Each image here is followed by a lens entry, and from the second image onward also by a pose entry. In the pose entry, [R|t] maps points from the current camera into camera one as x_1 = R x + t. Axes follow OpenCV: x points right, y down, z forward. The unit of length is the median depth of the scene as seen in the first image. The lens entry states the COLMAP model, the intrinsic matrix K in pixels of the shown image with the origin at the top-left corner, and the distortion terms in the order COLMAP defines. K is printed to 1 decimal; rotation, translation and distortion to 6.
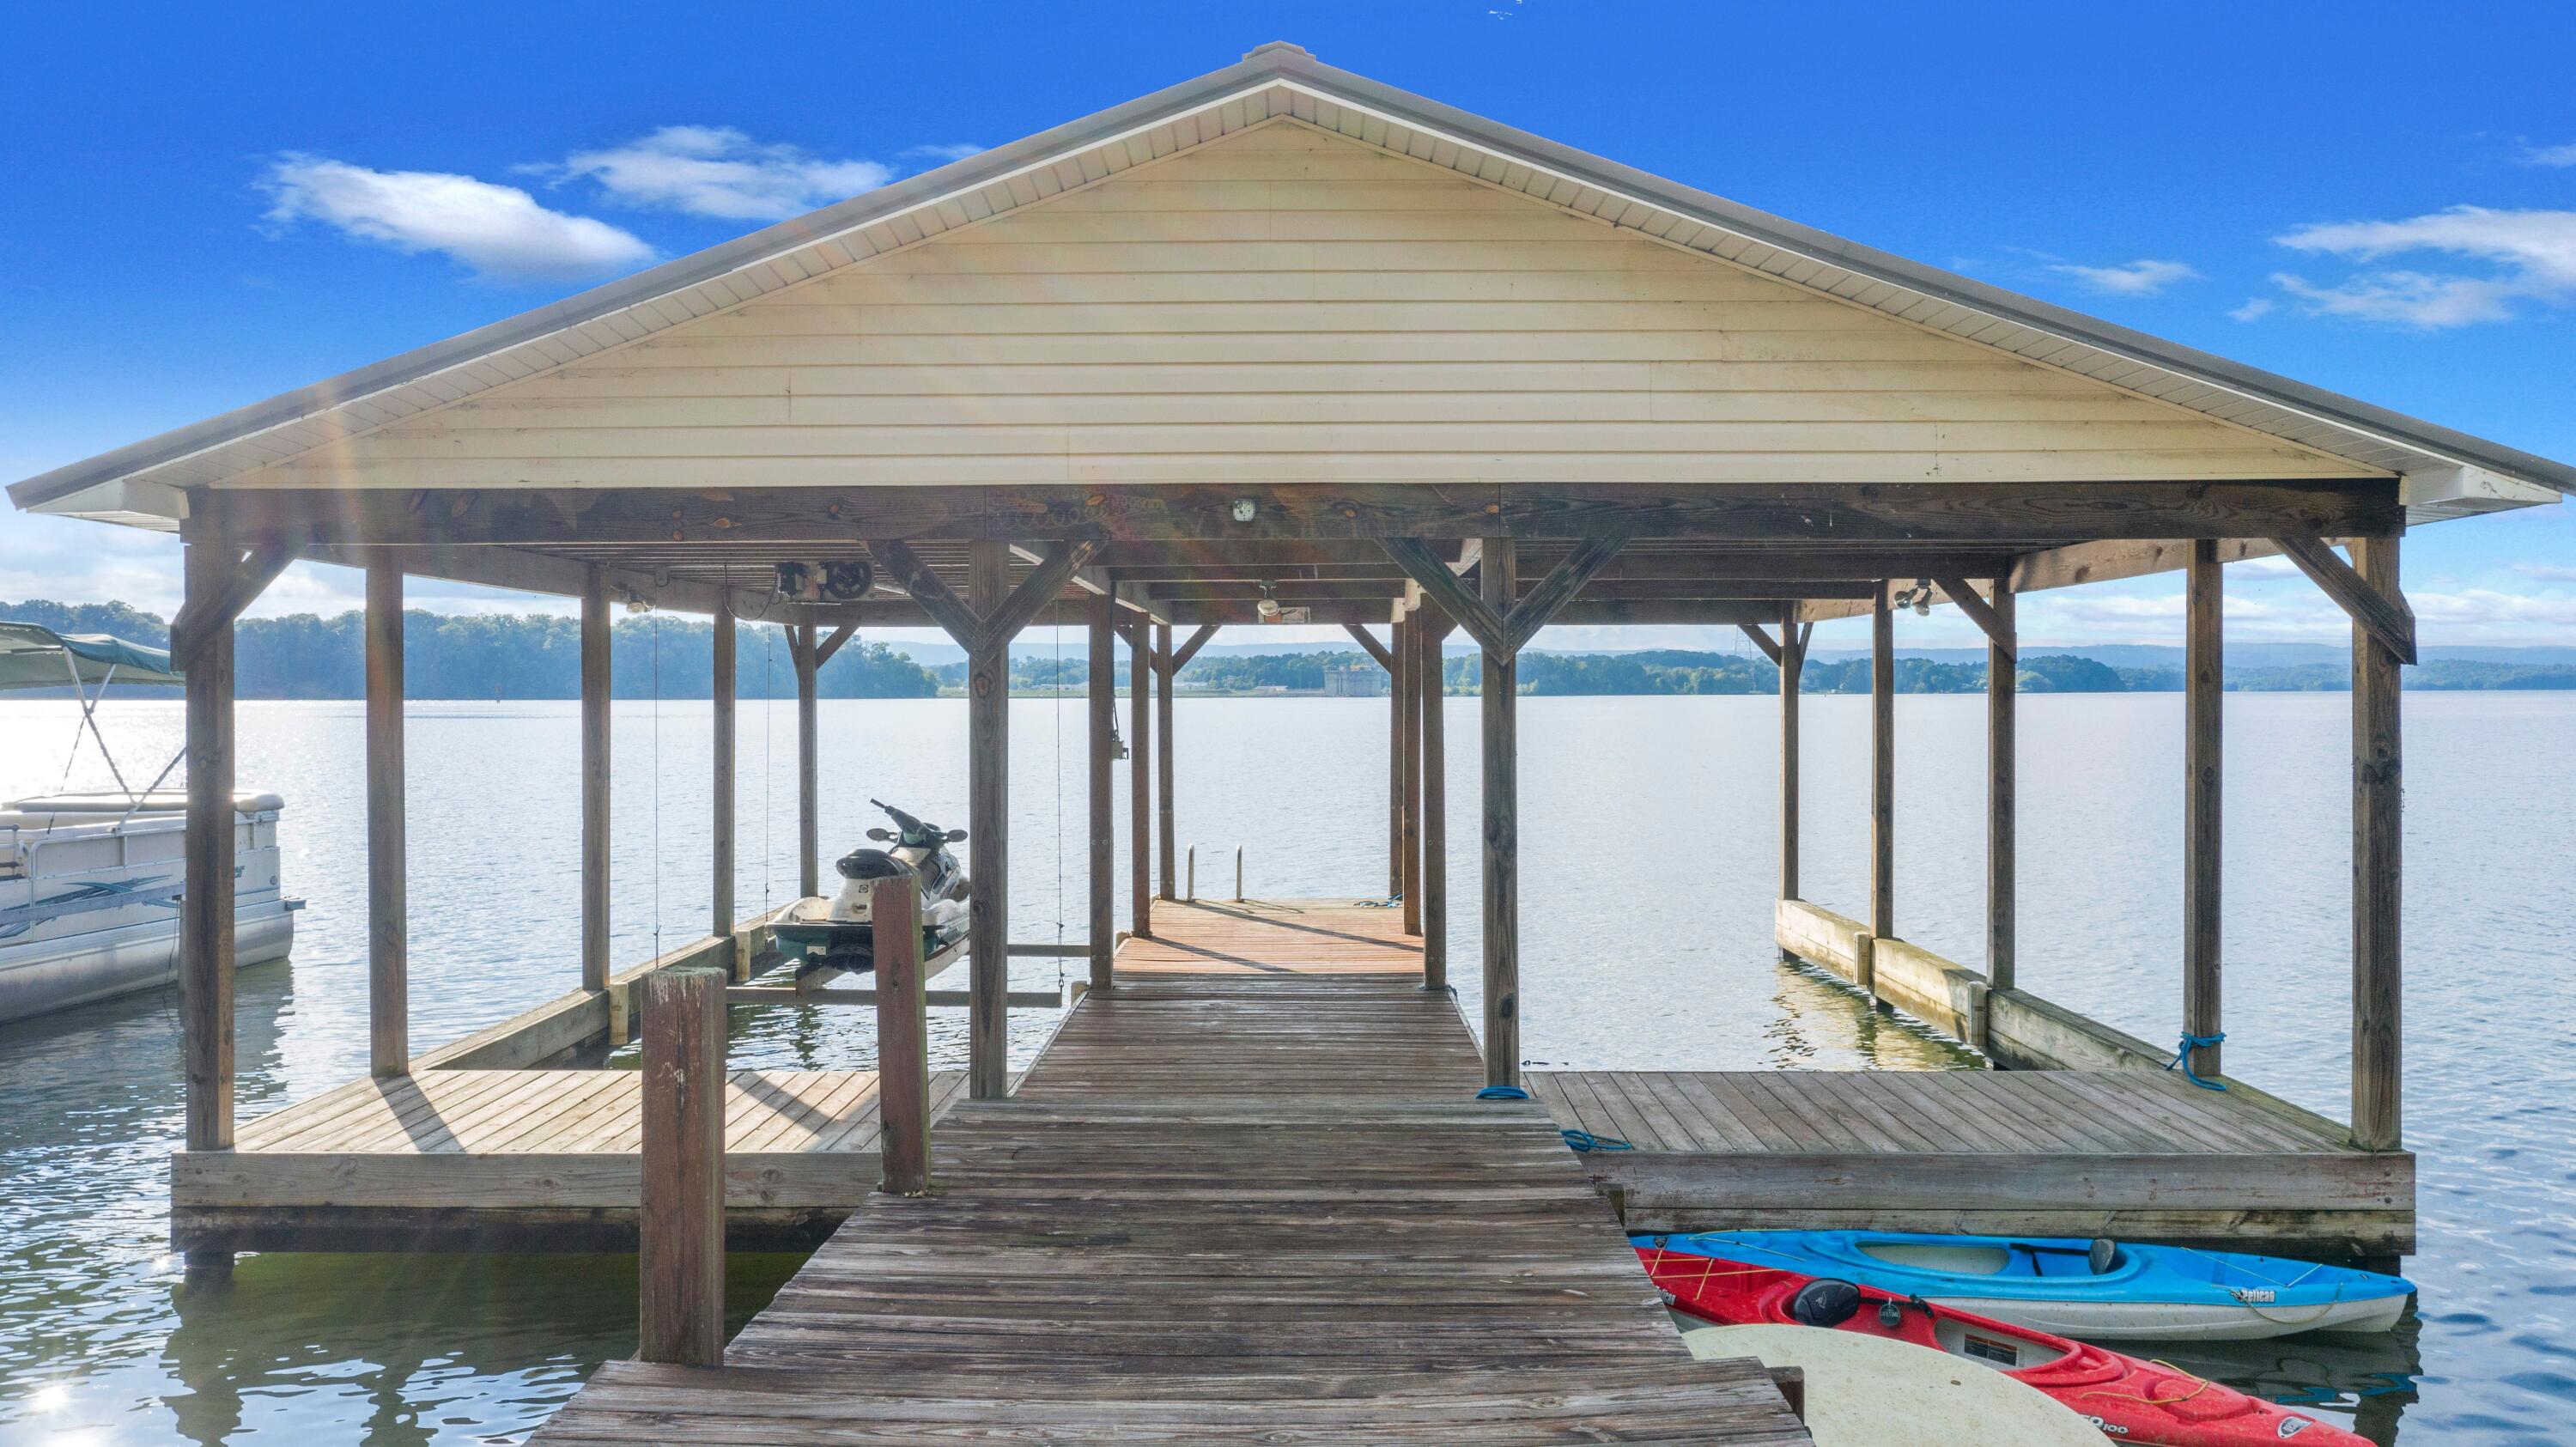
lens RADIAL K [[2048.6, 0, 1278.8], [0, 2048.6, 721.3], [0, 0, 1]] dist [0.001753, 0.002445]
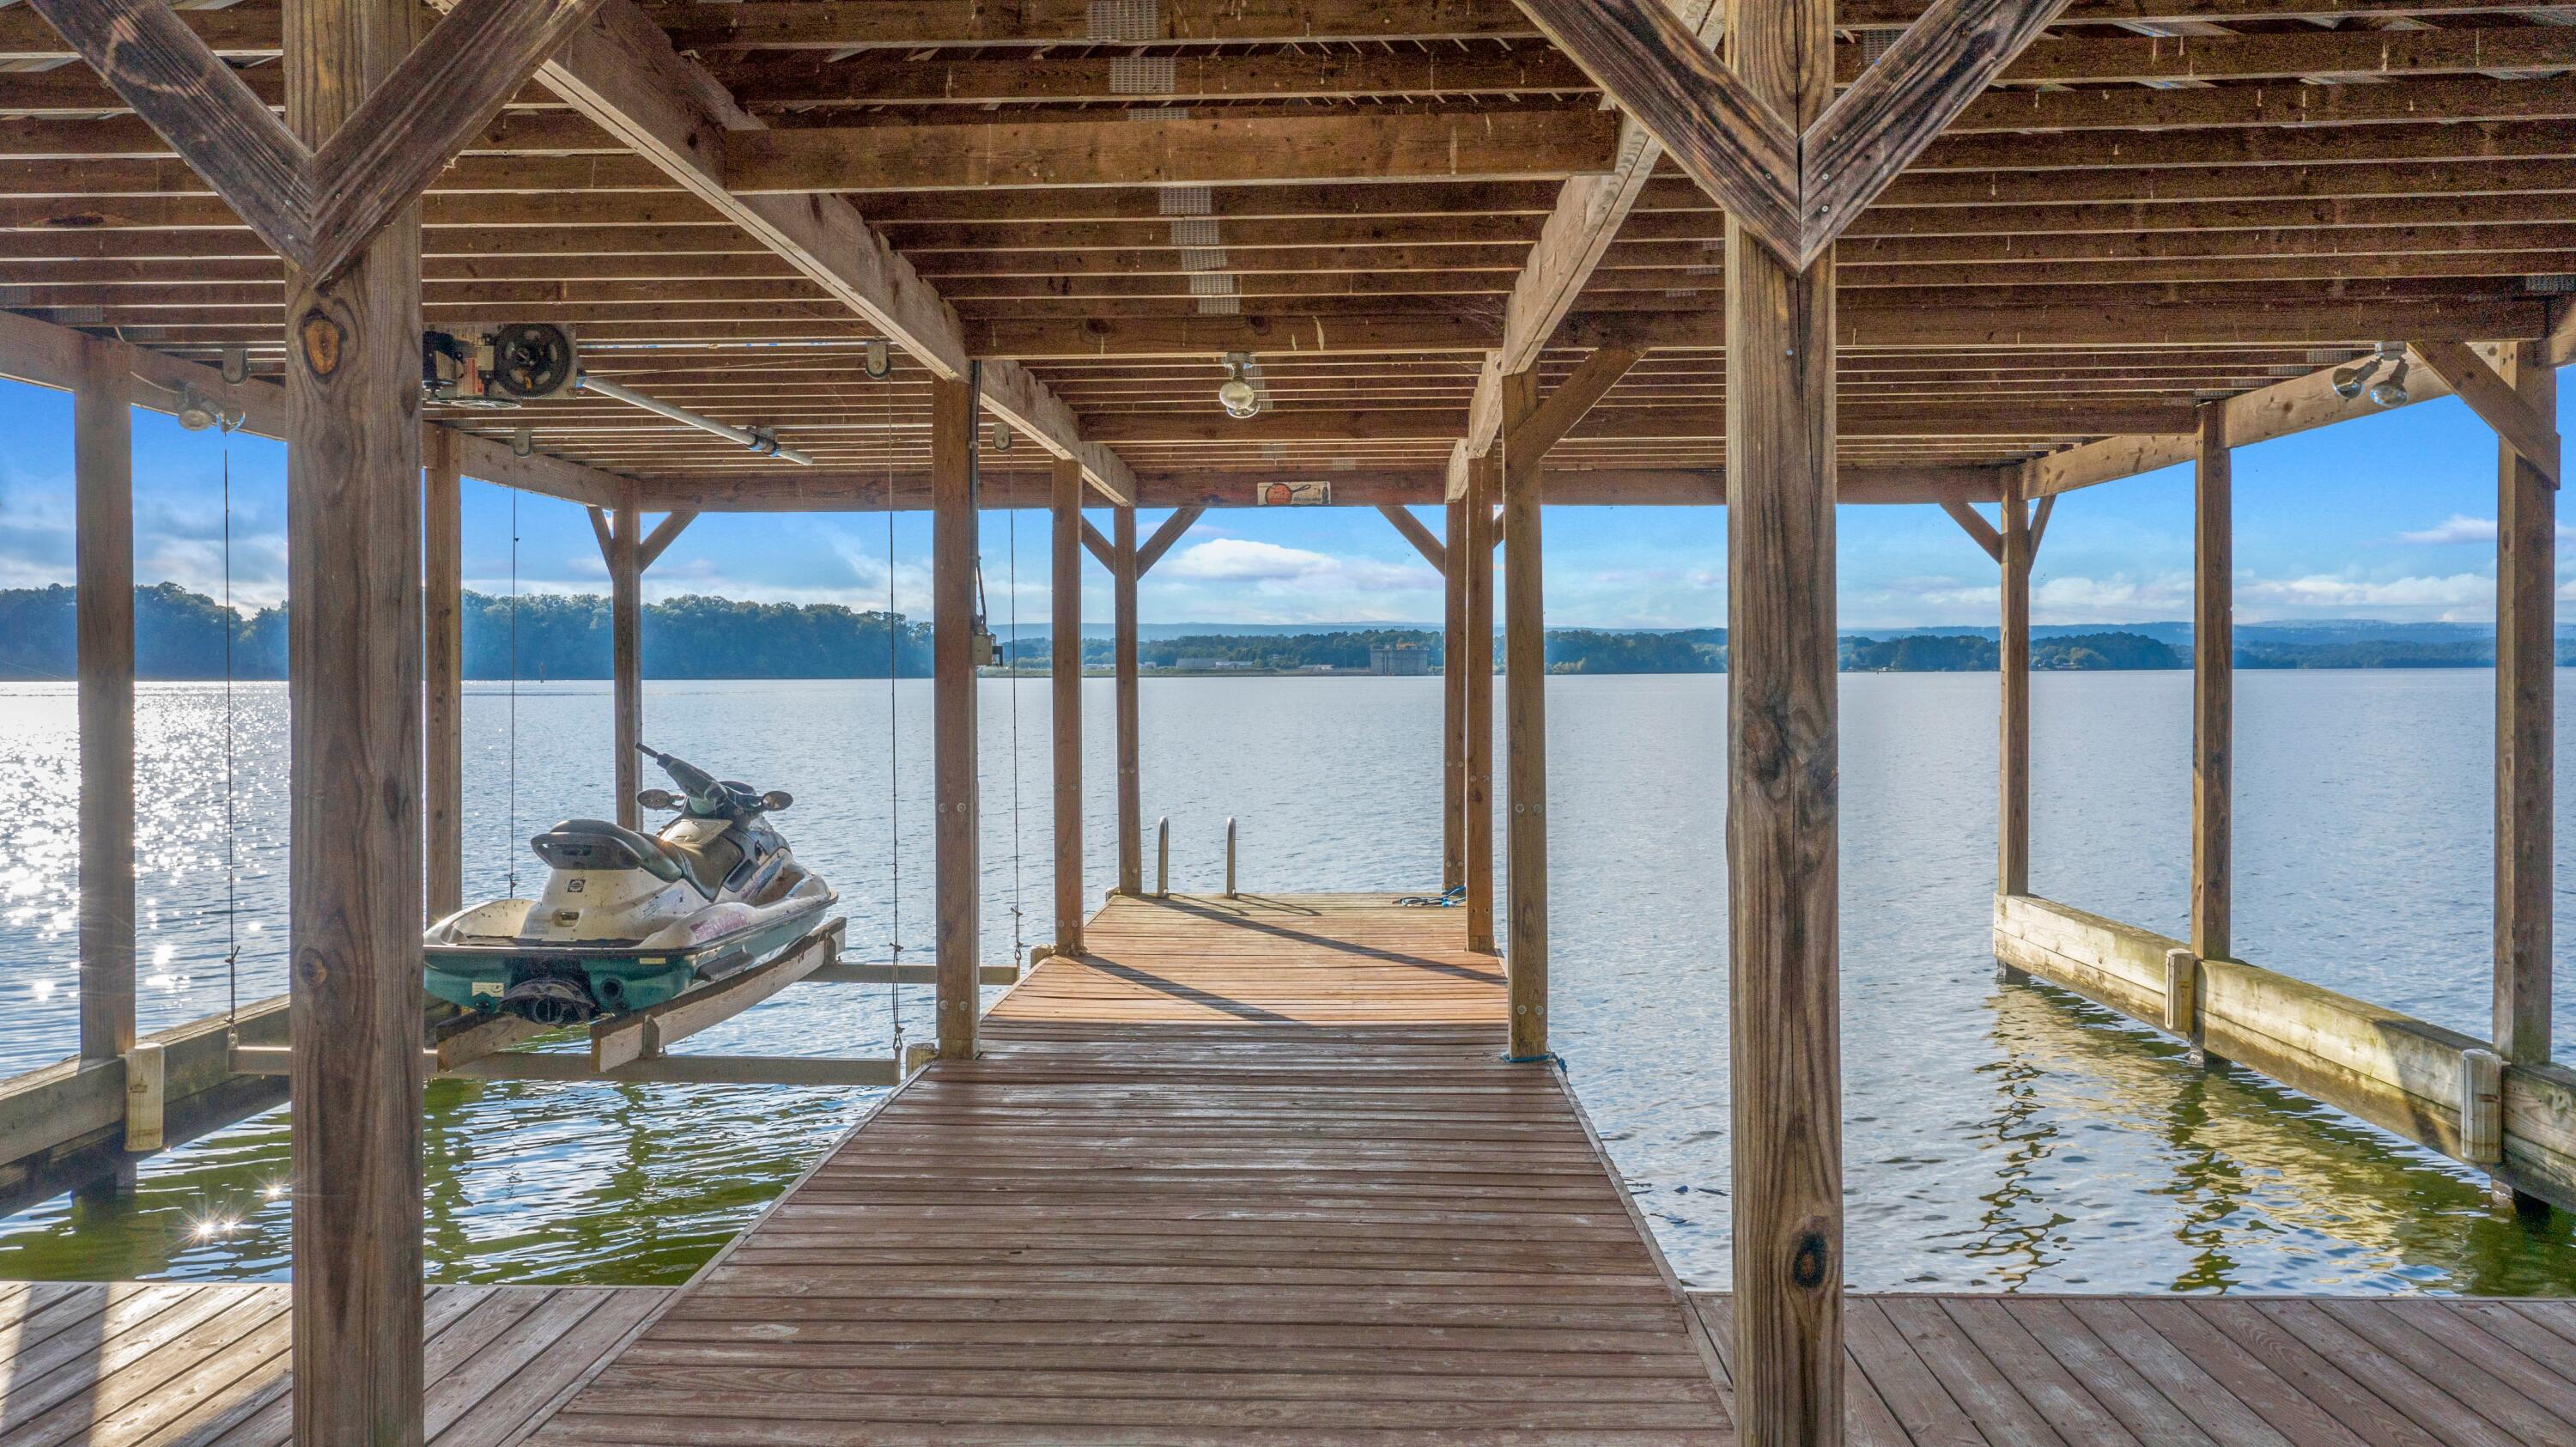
lens RADIAL K [[2055.4, 0, 1286.4], [0, 2055.4, 700.2], [0, 0, 1]] dist [-0.003355, 0.002885]
pose [[0.999825, -0.001546, -0.018625, 0.017910], [0.001541, 0.999999, -0.000269, 0.027489], [0.018625, 0.000240, 0.999827, 0.397640]]
